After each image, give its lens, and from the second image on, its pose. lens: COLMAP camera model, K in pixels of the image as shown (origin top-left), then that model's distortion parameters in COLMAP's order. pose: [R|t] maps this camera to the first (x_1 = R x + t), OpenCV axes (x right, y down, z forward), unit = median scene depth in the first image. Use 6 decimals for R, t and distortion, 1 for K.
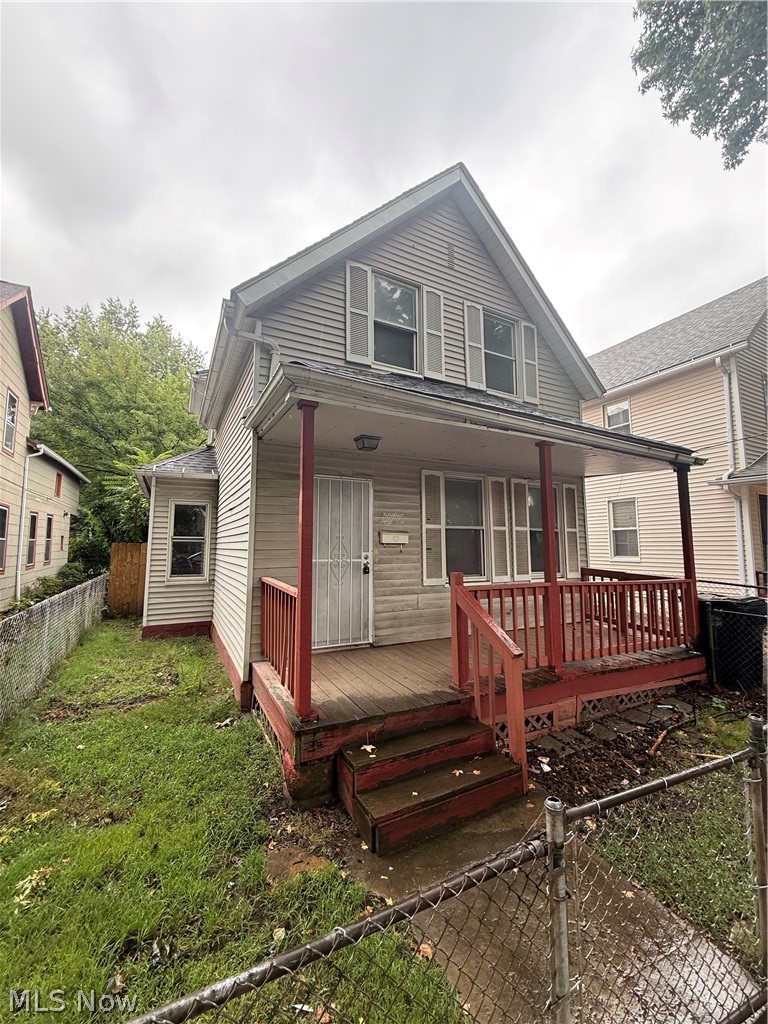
lens RADIAL K [[408.8, 0, 381.4], [0, 408.8, 509.2], [0, 0, 1]] dist [0.002019, -0.000666]
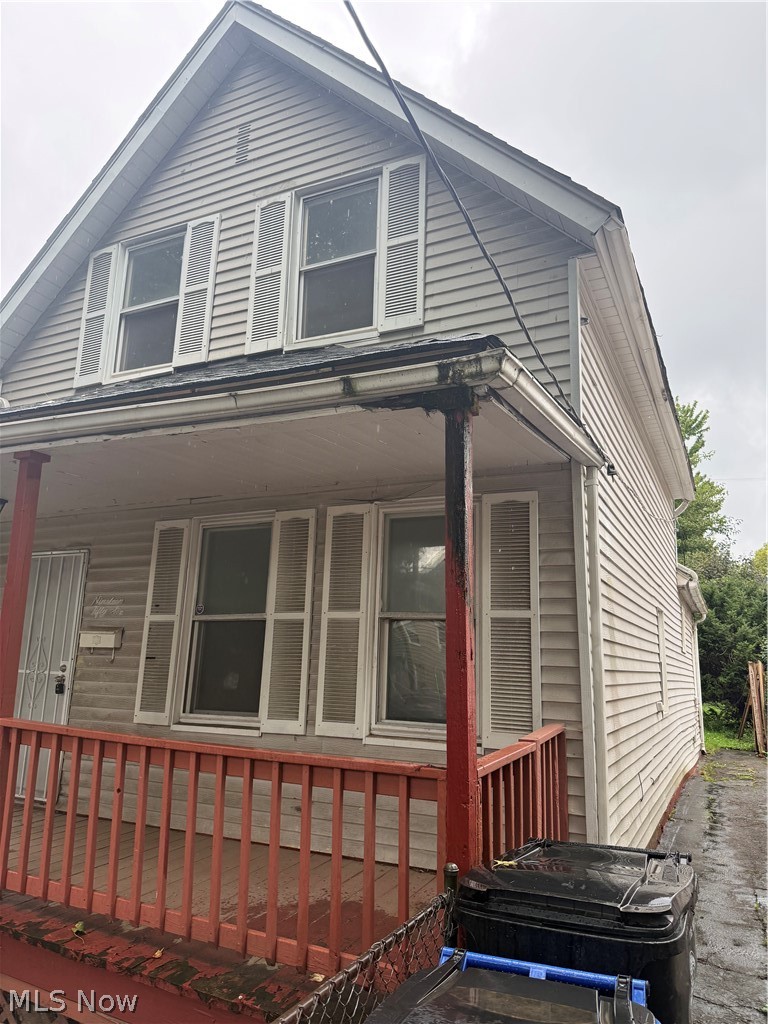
lens RADIAL K [[730.6, 0, 384.2], [0, 730.6, 512.4], [0, 0, 1]] dist [0.003661, -0.009763]
pose [[0.607217, -0.150247, -0.780201, 1.096869], [0.052777, 0.987416, -0.149075, 0.063046], [0.792782, 0.049344, 0.607505, 0.601307]]
